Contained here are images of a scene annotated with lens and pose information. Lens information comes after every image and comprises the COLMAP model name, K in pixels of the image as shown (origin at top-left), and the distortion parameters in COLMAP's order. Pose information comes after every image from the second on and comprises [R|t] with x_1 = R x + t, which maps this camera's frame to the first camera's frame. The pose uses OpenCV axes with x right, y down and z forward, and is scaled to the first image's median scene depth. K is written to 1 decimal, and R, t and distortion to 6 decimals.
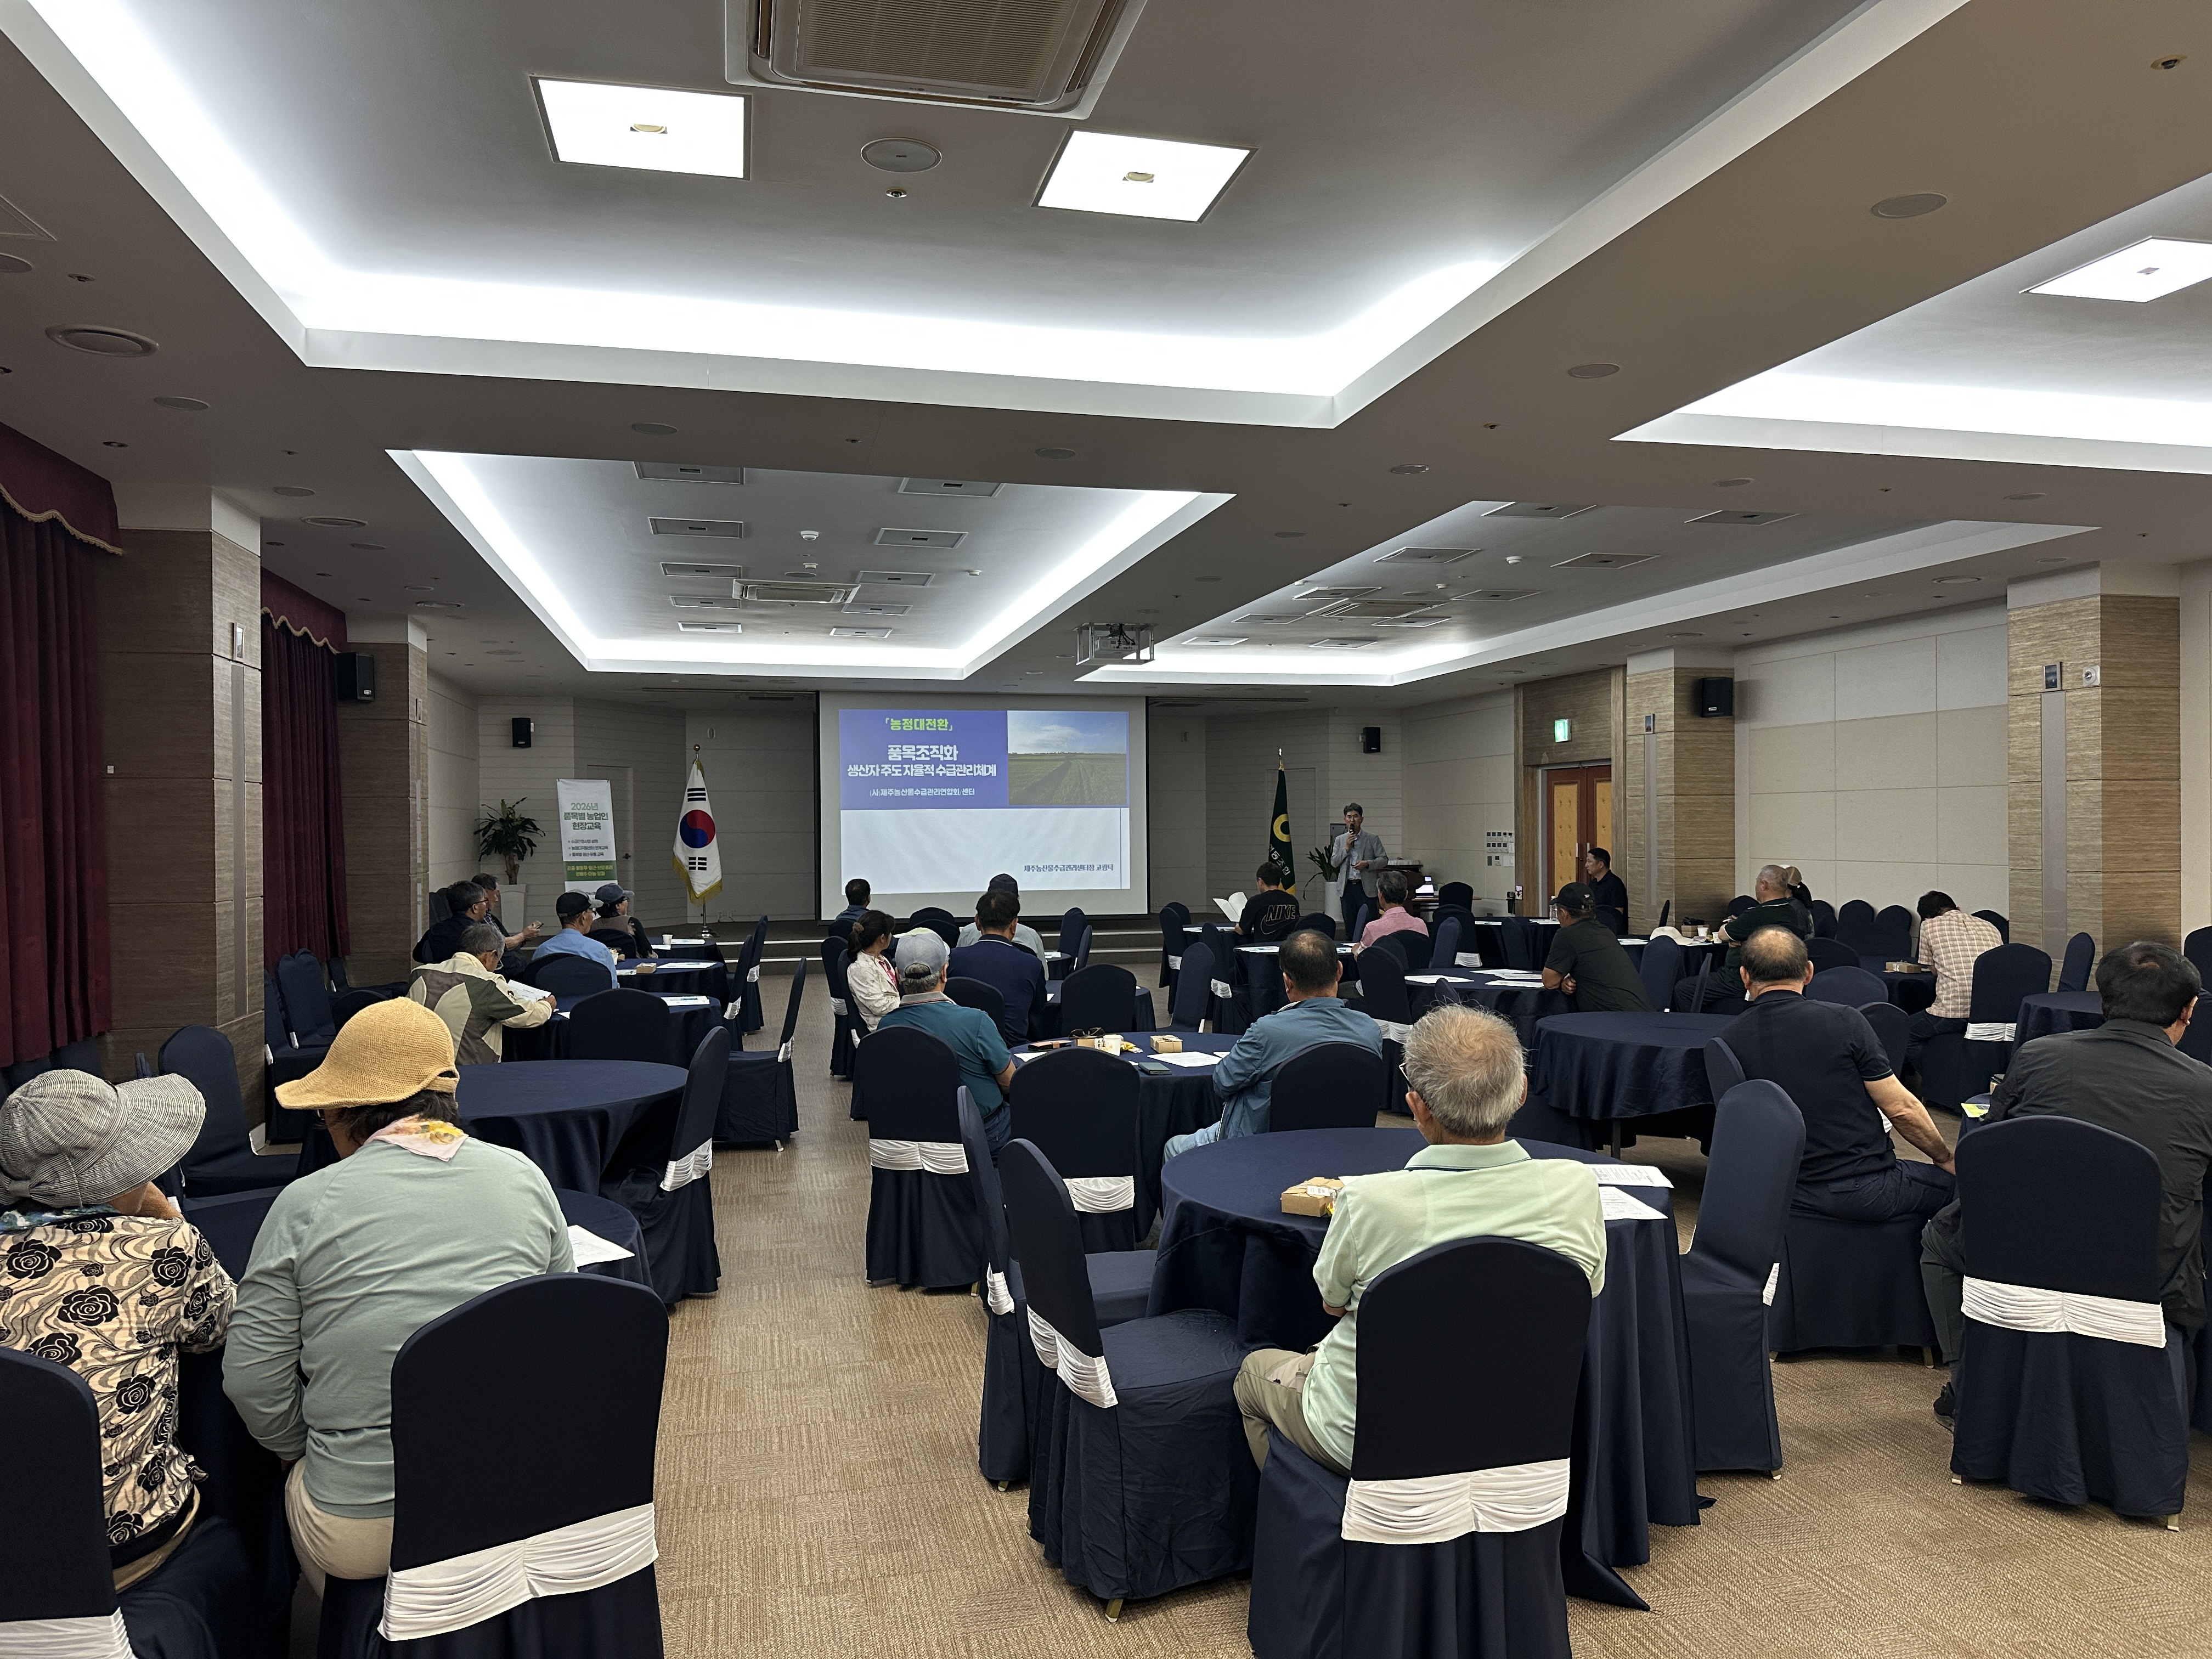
lens RADIAL K [[1547.4, 0, 1106.0], [0, 1547.4, 829.5], [0, 0, 1]] dist [0.104030, -0.000505]
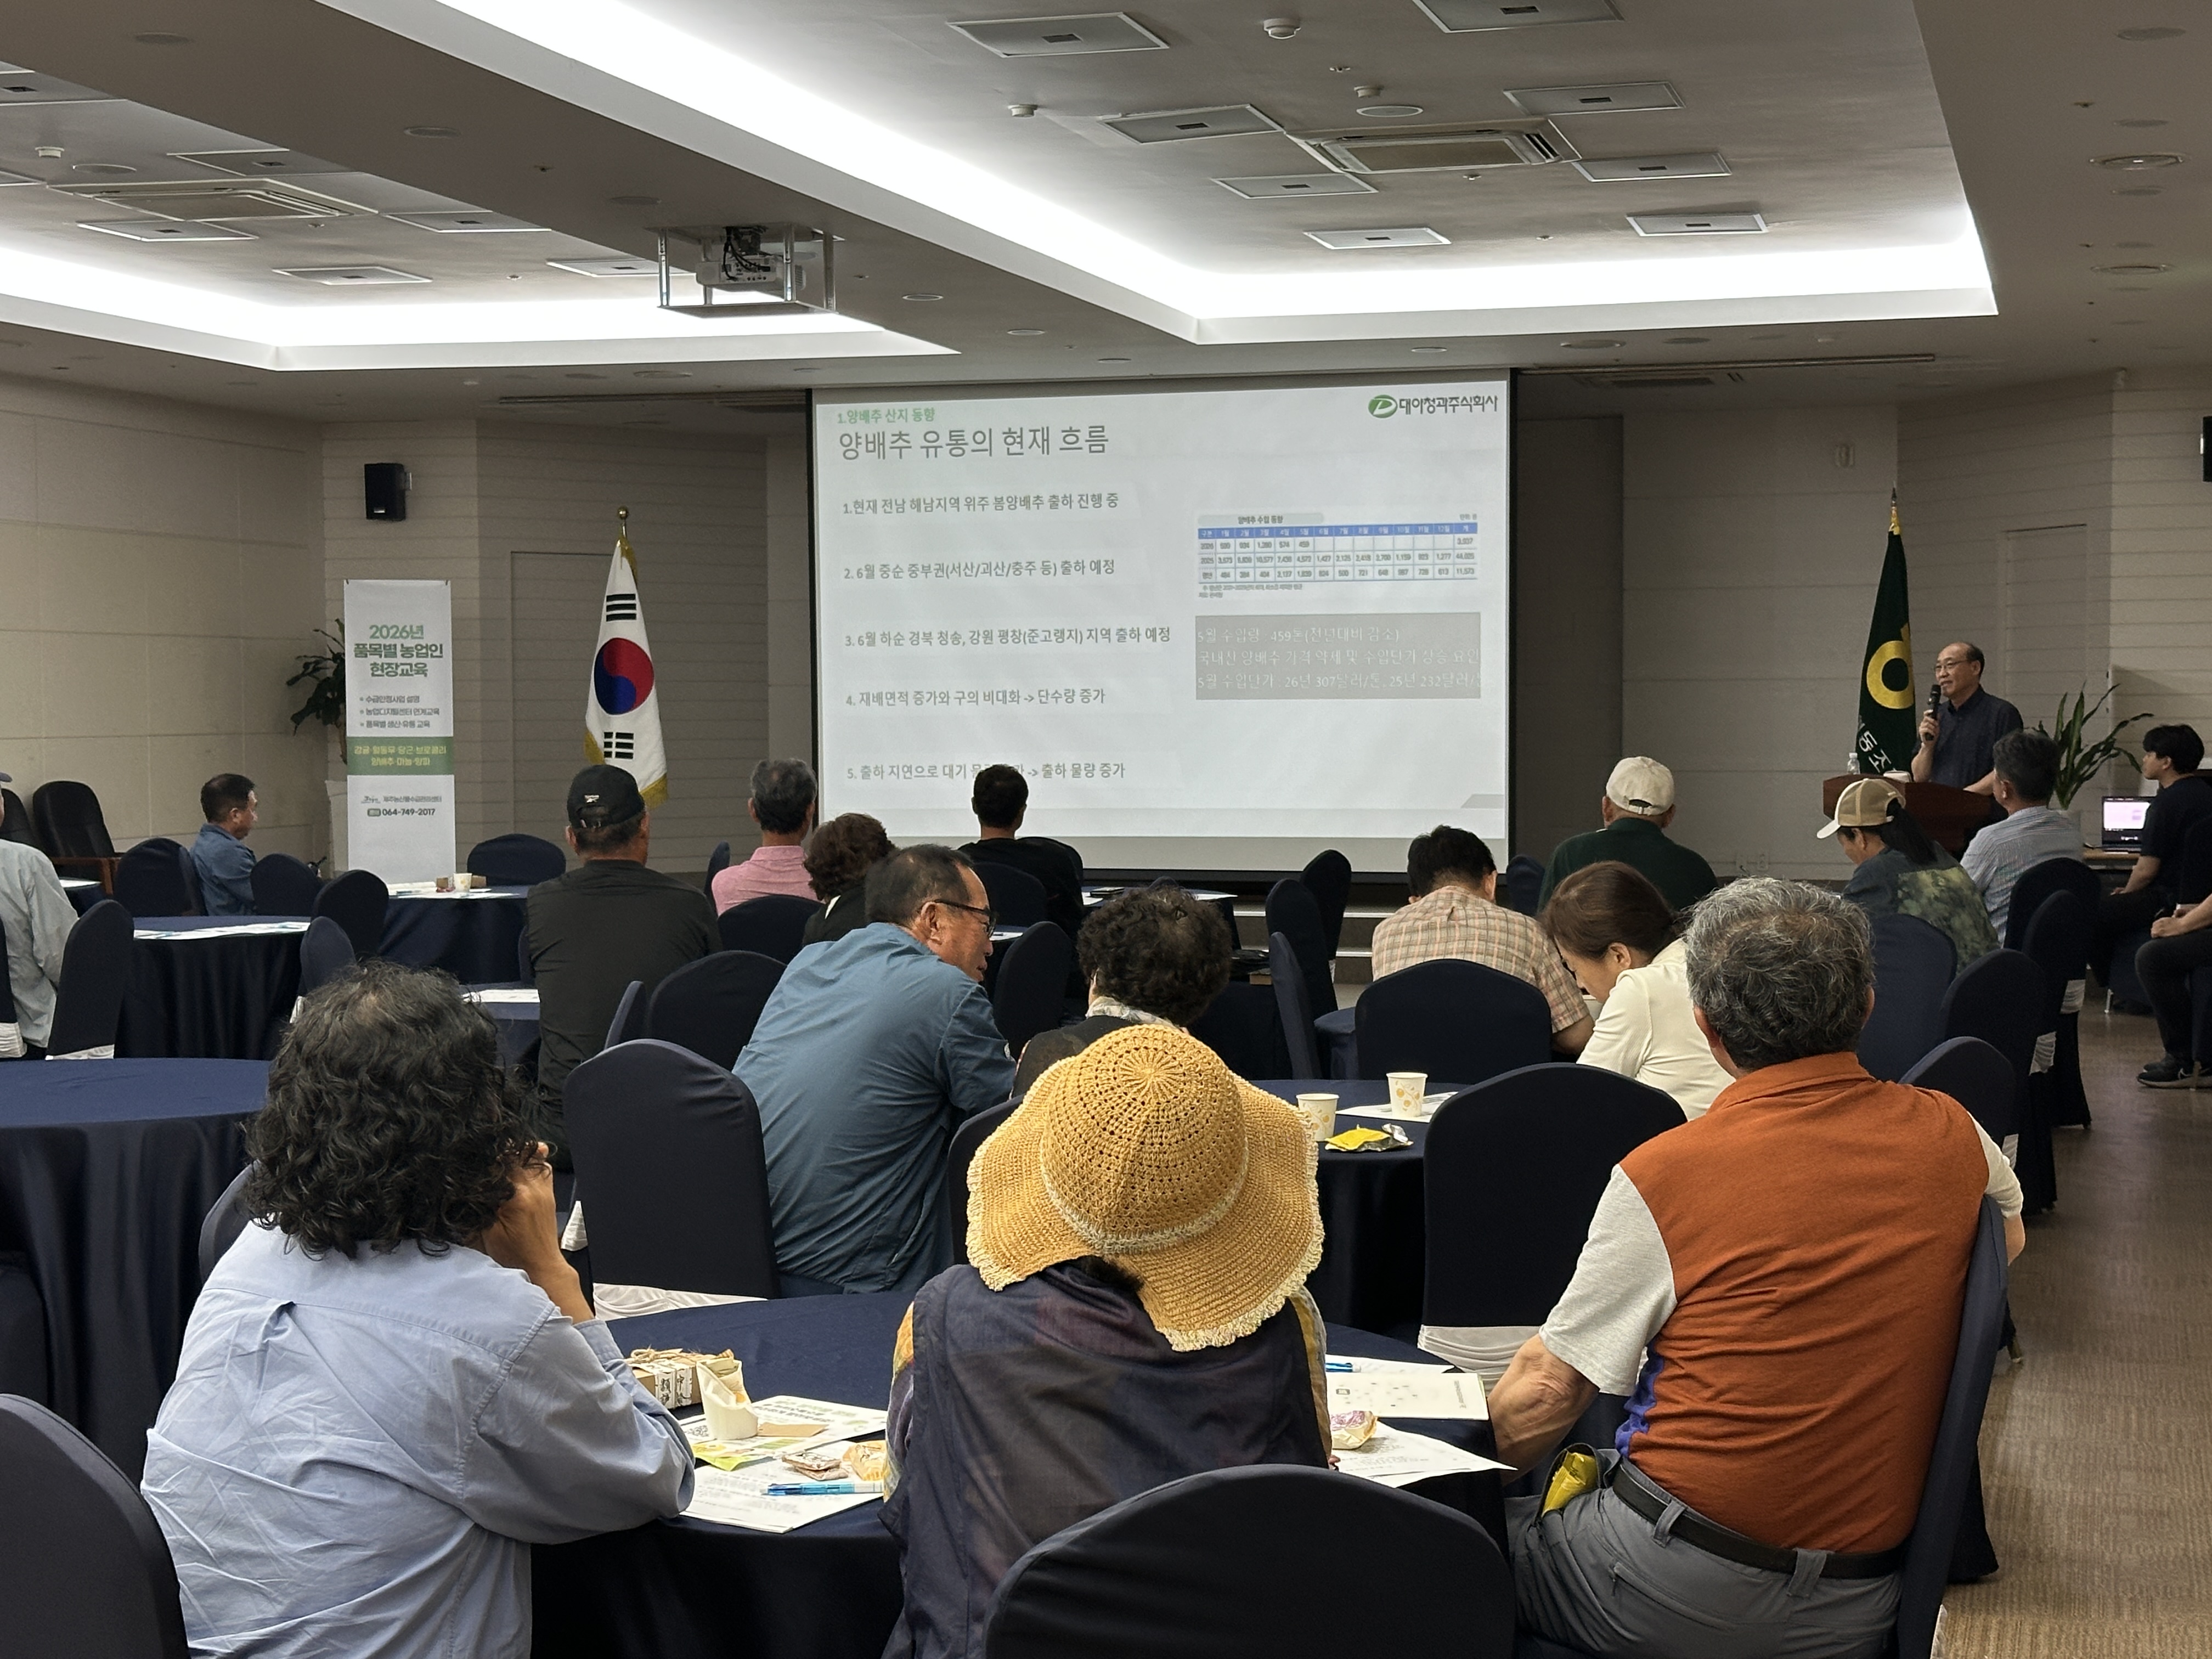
lens RADIAL K [[3492.1, 0, 1100.4], [0, 3492.1, 855.4], [0, 0, 1]] dist [0.161245, -0.162305]
pose [[0.869686, 0.025793, -0.492931, 0.435219], [-0.001656, 0.998781, 0.049339, 0.001389], [0.493603, -0.042093, 0.868668, 0.095416]]
